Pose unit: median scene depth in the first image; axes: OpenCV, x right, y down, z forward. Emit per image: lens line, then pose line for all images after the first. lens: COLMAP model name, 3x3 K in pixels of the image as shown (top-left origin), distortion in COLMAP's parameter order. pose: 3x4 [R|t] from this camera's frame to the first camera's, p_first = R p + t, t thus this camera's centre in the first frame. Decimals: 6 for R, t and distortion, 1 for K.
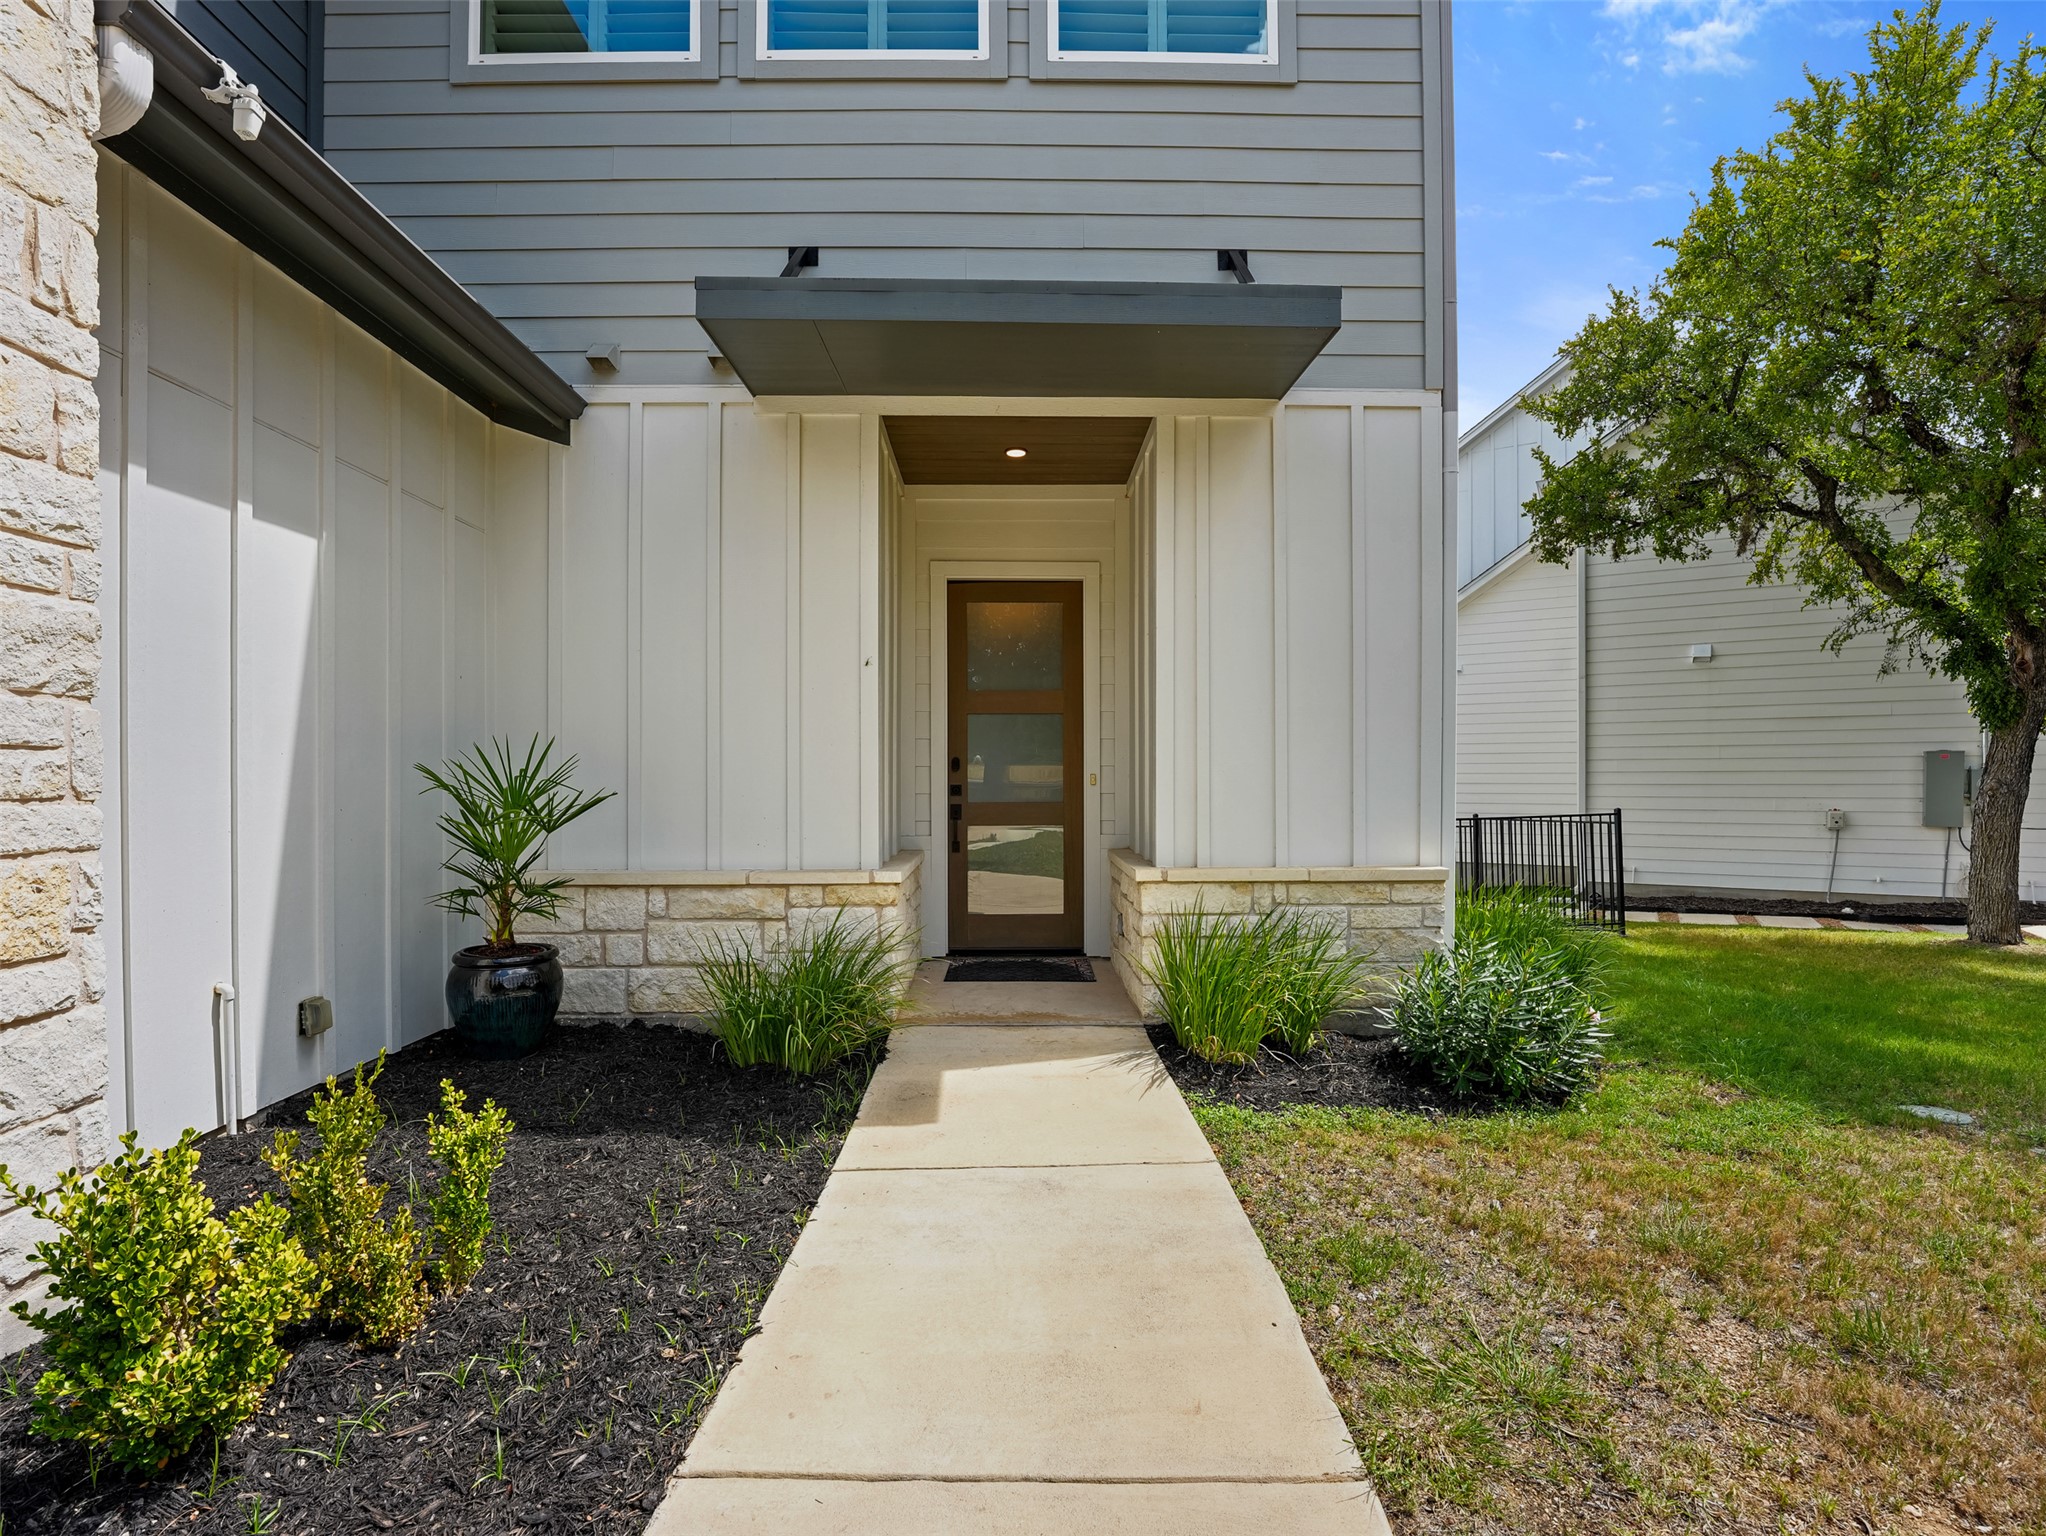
lens RADIAL K [[824.3, 0, 1023.0], [0, 824.3, 768.0], [0, 0, 1]] dist [-0.000158, -0.000043]
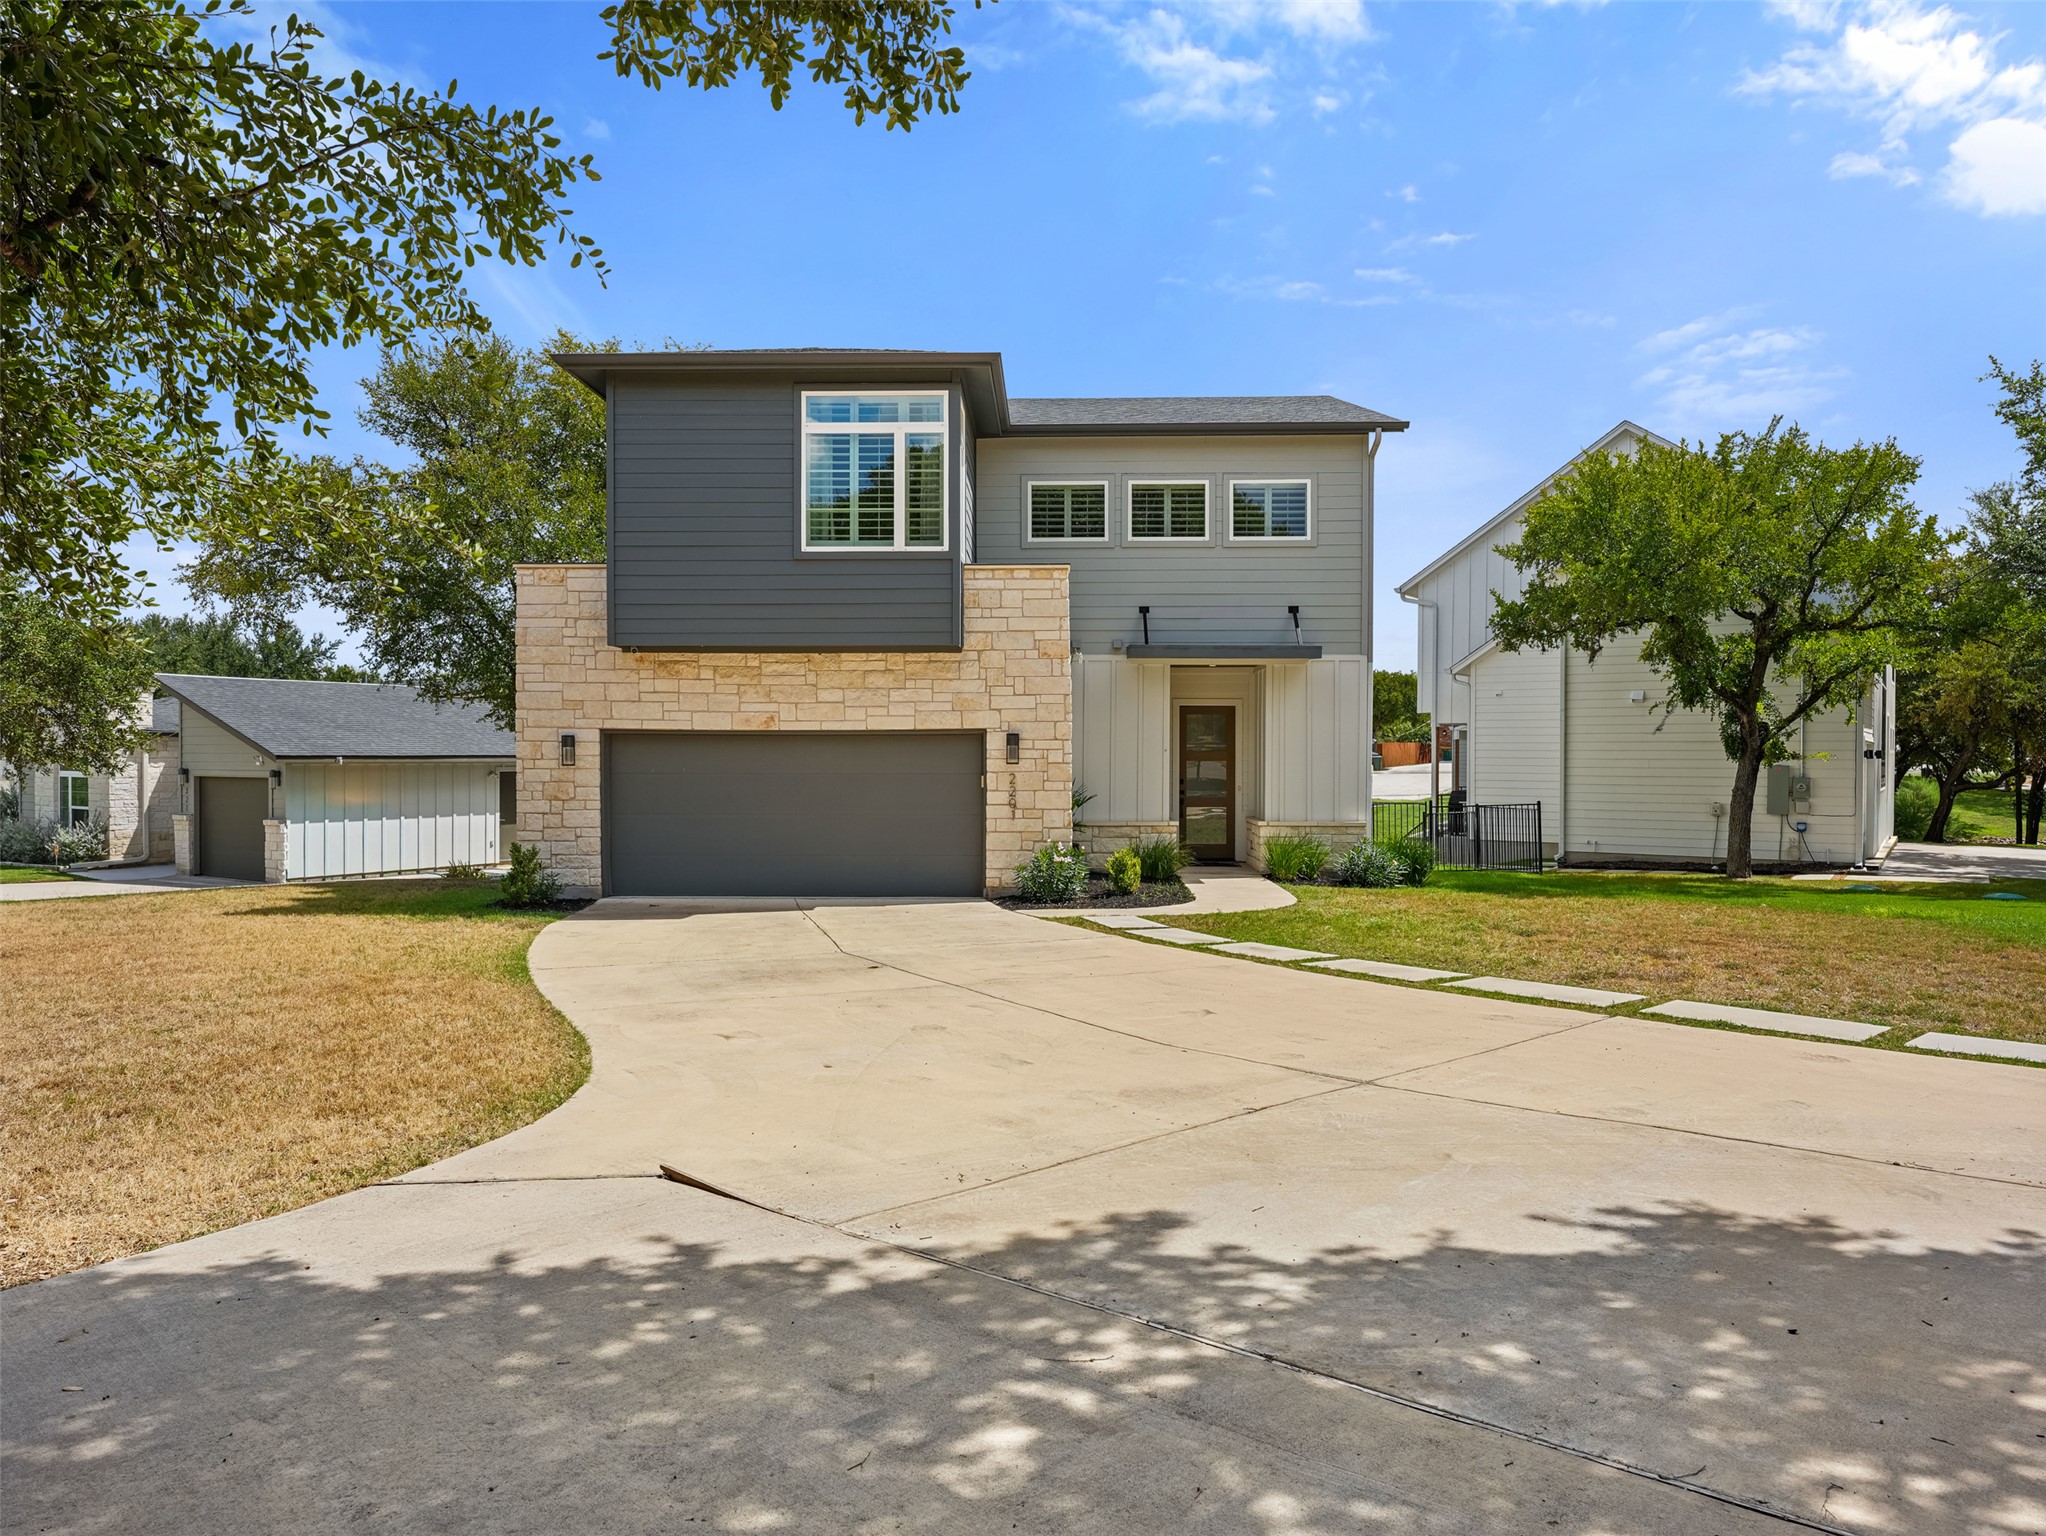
lens RADIAL K [[1250.2, 0, 1023.0], [0, 1250.2, 768.0], [0, 0, 1]] dist [0.000376, -0.000069]
pose [[0.999576, 0.003902, -0.028867, -0.552953], [-0.003142, 0.999649, 0.026299, -0.175428], [0.028959, -0.026197, 0.999237, -3.346184]]
